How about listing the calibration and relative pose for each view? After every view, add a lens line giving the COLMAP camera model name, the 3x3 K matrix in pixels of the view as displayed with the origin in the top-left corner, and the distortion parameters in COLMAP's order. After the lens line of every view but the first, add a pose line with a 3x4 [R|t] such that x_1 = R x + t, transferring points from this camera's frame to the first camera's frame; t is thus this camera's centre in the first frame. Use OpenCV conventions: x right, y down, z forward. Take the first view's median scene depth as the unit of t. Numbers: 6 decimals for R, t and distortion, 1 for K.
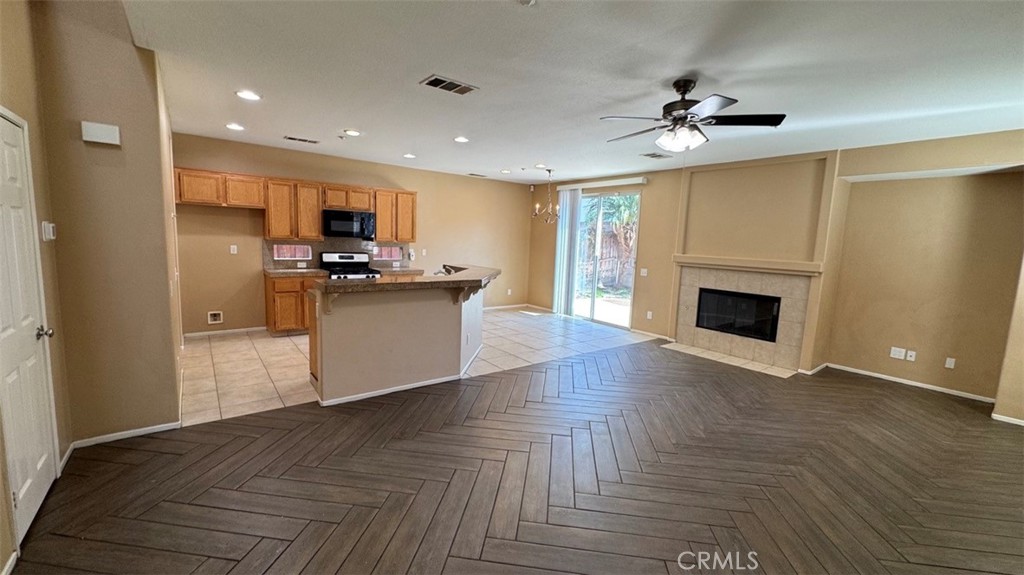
lens RADIAL K [[408.4, 0, 508.0], [0, 408.4, 288.9], [0, 0, 1]] dist [-0.007823, -0.000109]
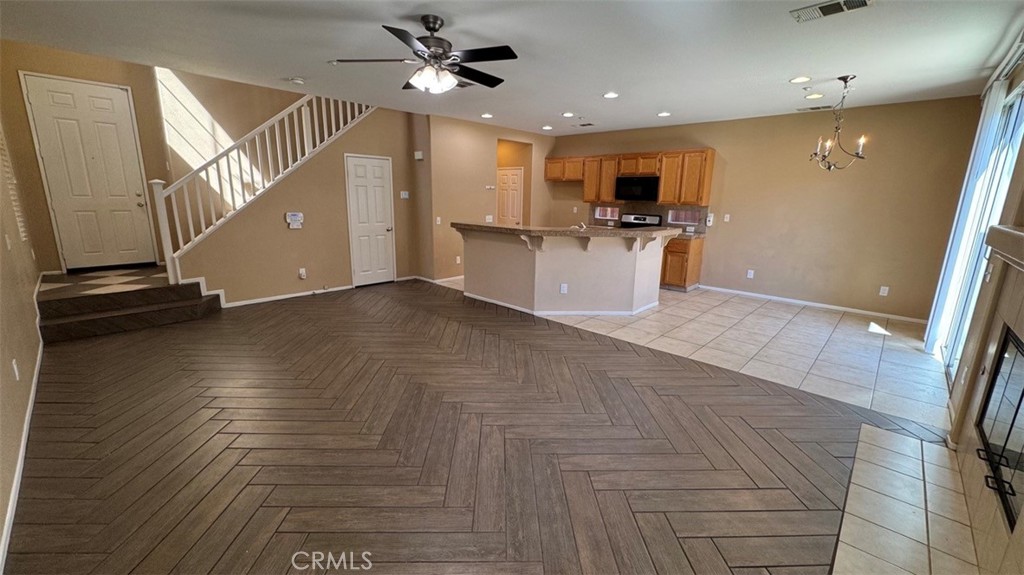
lens RADIAL K [[408.4, 0, 506.8], [0, 408.4, 286.4], [0, 0, 1]] dist [-0.007823, -0.000109]
pose [[0.141592, 0.179573, -0.973502, 0.770390], [-0.134020, 0.977832, 0.160879, -0.031185], [0.980811, 0.107690, 0.162520, 0.548403]]
